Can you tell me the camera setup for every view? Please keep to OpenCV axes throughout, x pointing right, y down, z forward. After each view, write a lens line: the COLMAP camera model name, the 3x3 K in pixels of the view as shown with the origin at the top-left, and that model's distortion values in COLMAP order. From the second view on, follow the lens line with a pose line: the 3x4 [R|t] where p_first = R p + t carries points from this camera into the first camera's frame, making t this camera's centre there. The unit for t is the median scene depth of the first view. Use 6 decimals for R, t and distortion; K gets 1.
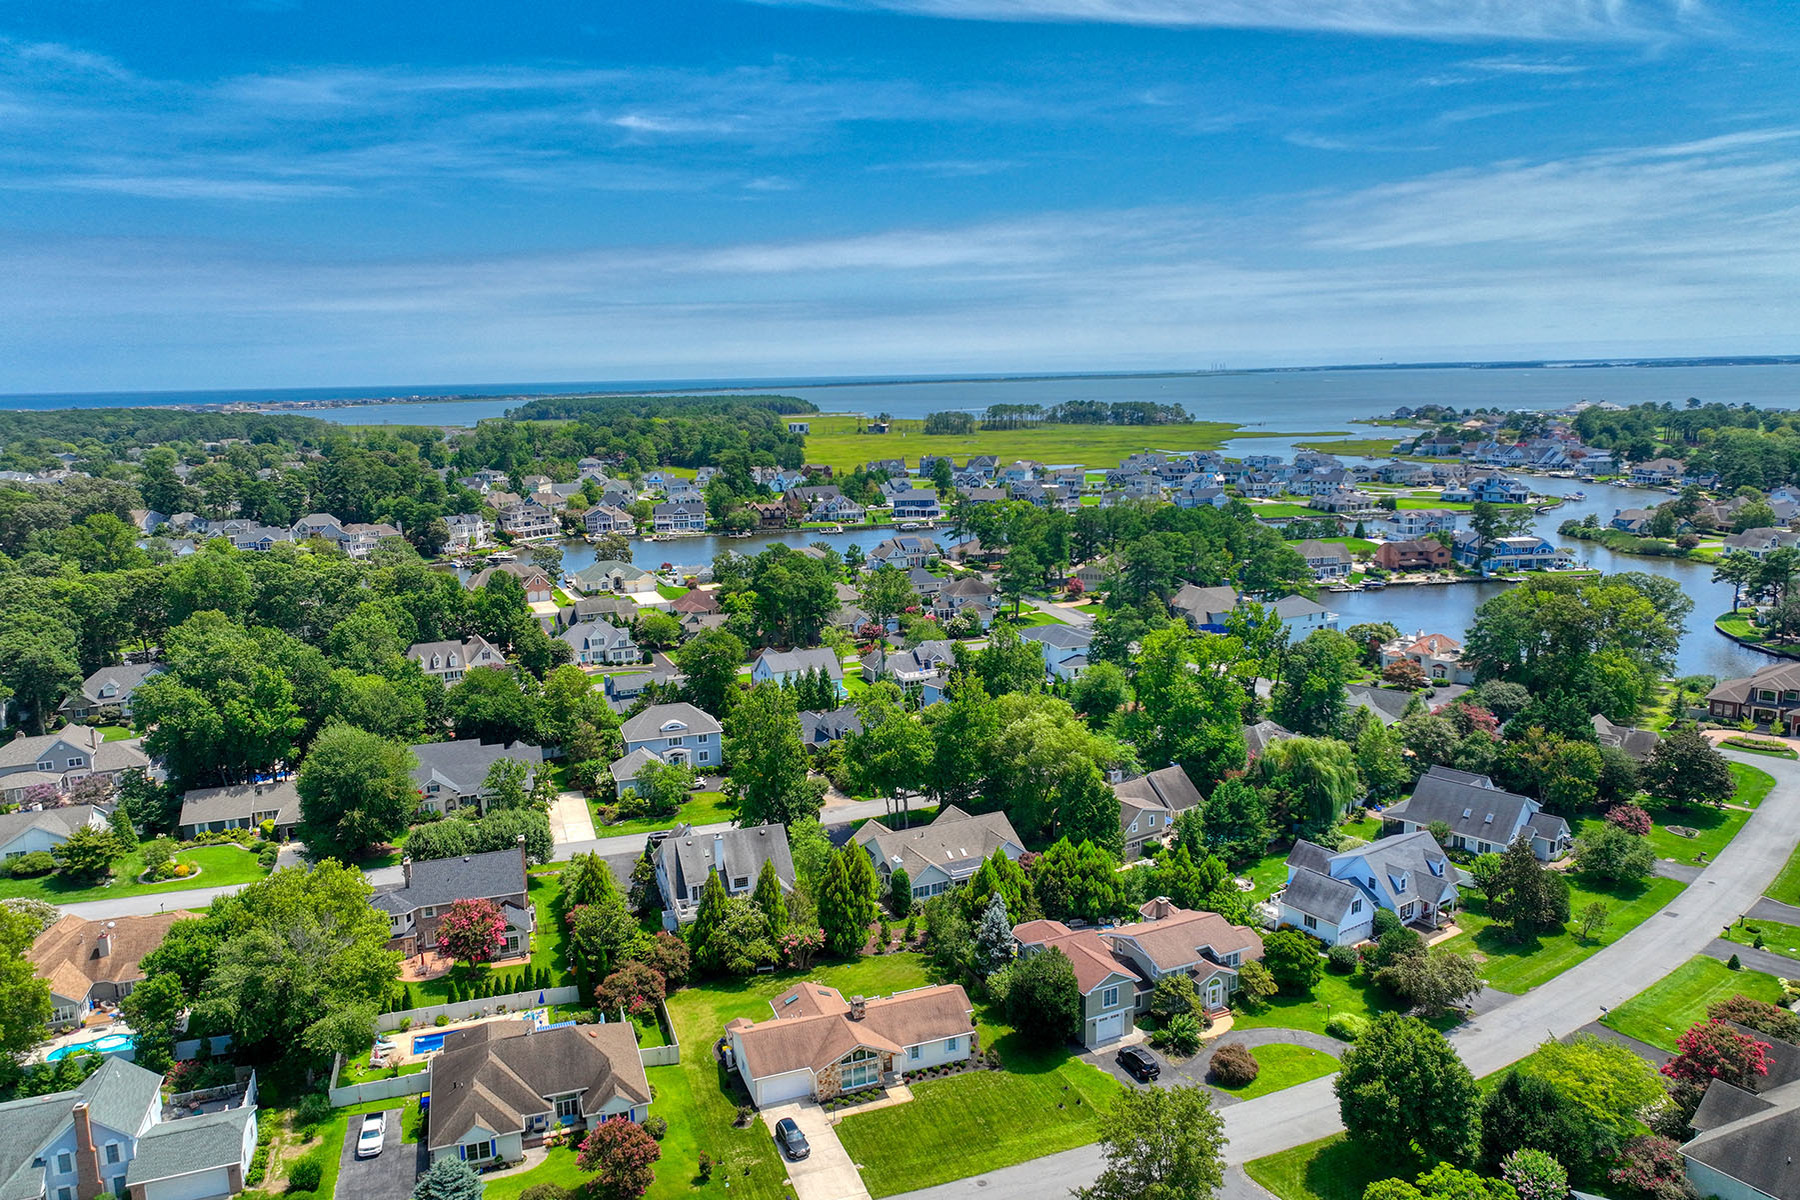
lens RADIAL K [[1303.9, 0, 890.0], [0, 1303.9, 597.5], [0, 0, 1]] dist [-0.002185, 0.014286]
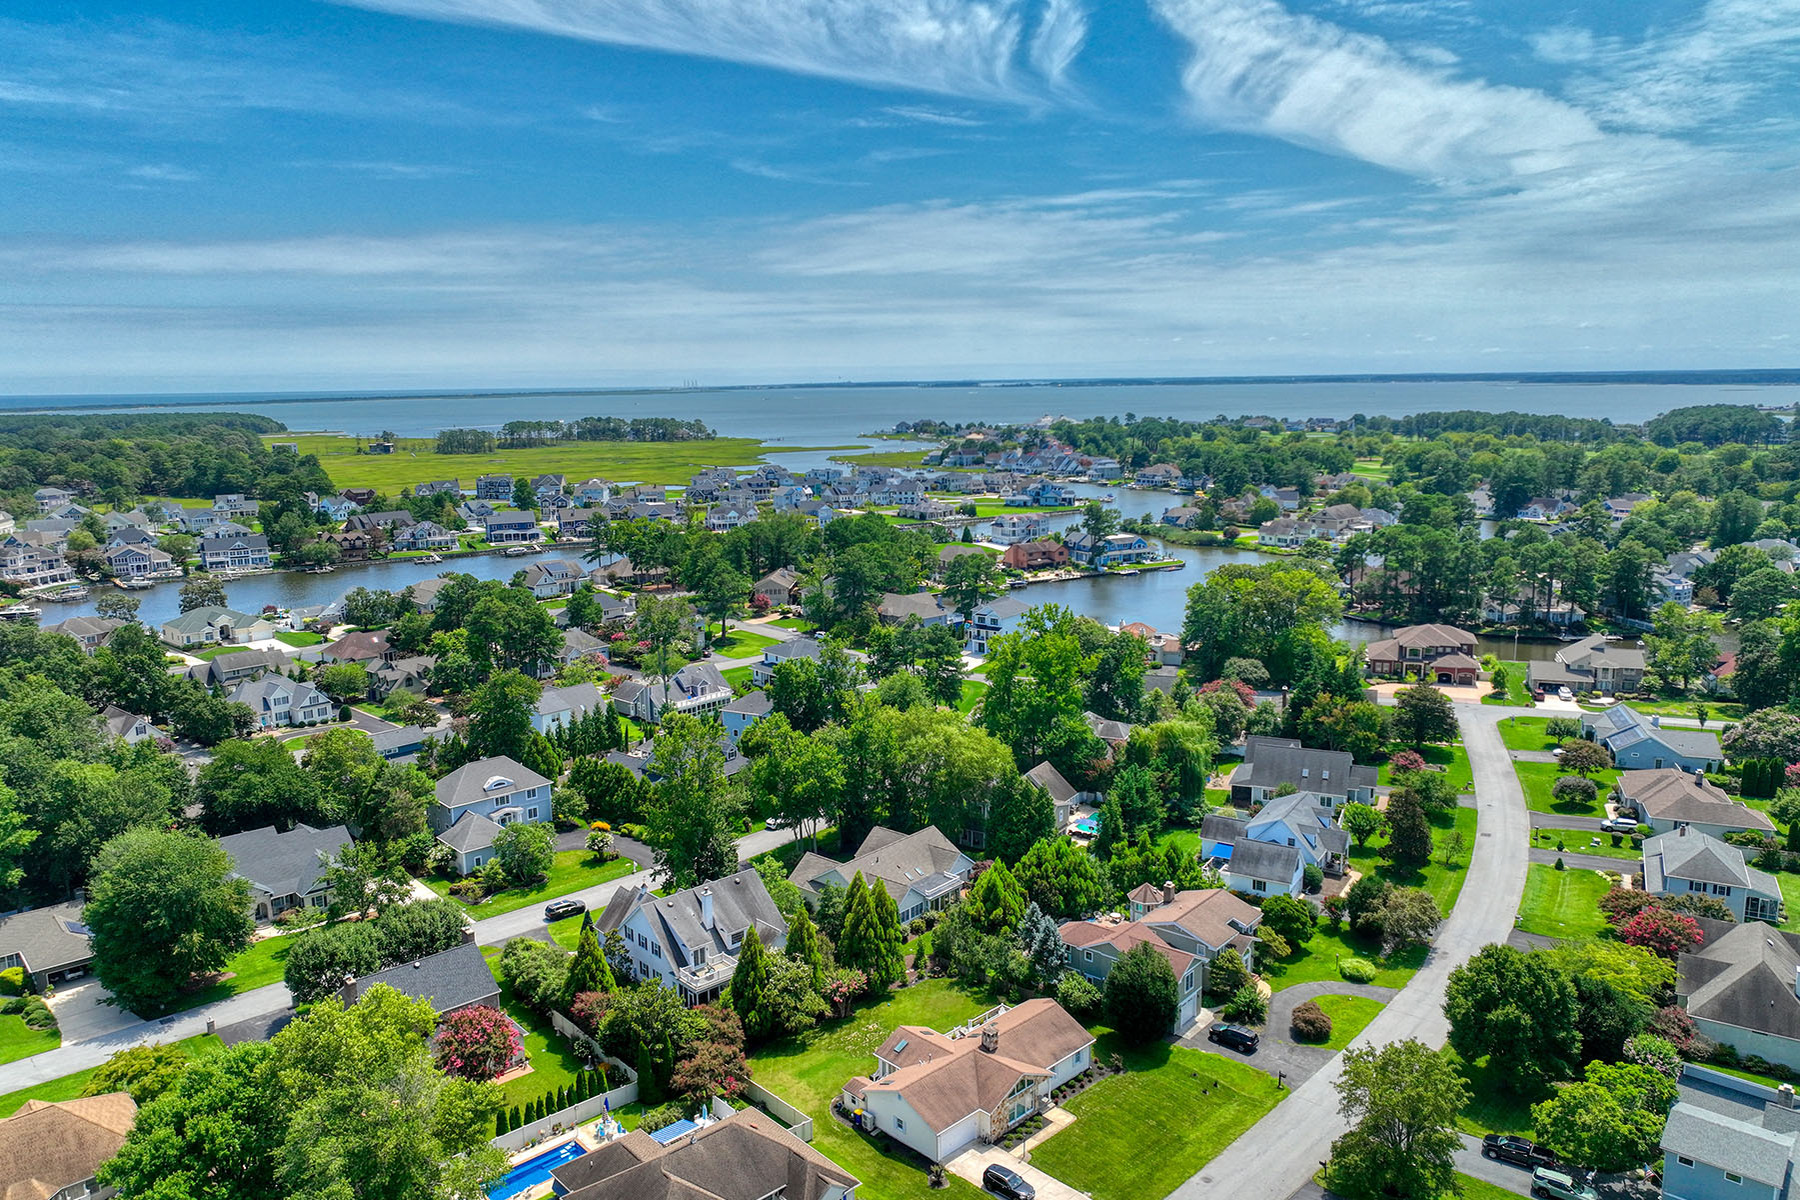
lens RADIAL K [[1303.9, 0, 896.3], [0, 1303.9, 601.0], [0, 0, 1]] dist [-0.002185, 0.014286]
pose [[0.911158, -0.061765, 0.407402, -0.119106], [0.065939, 0.997816, 0.003803, -0.004484], [-0.406747, 0.023399, 0.913241, 0.035504]]
